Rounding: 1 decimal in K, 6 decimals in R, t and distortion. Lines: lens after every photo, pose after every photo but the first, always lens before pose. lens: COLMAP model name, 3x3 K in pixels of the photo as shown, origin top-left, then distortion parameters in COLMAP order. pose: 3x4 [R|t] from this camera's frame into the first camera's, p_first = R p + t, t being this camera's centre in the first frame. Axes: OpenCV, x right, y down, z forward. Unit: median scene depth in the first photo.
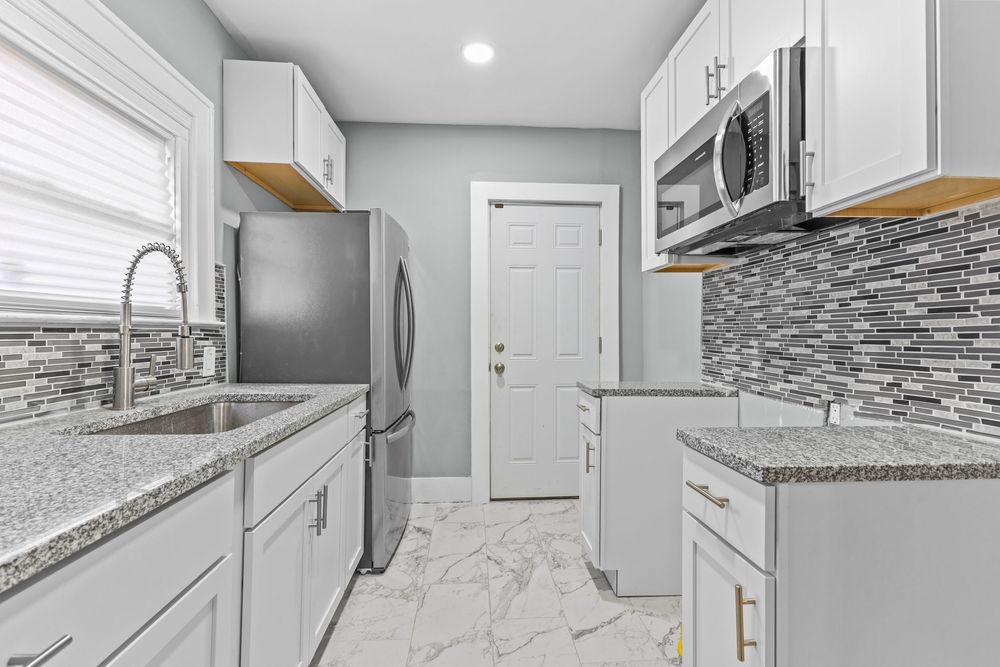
lens RADIAL K [[431.6, 0, 498.5], [0, 431.6, 331.3], [0, 0, 1]] dist [0.007954, -0.000371]
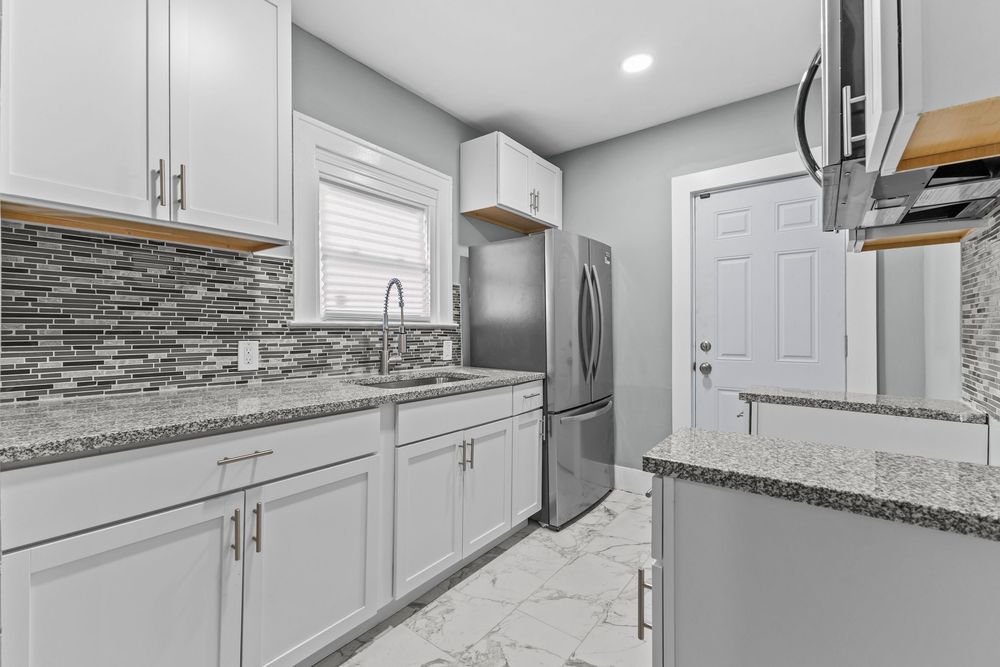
lens RADIAL K [[429.8, 0, 499.3], [0, 429.8, 330.0], [0, 0, 1]] dist [0.007273, 0.000011]
pose [[0.756284, -0.005053, -0.654223, 0.523260], [0.003972, 0.999987, -0.003131, 0.005009], [0.654231, -0.000230, 0.756295, -0.008211]]
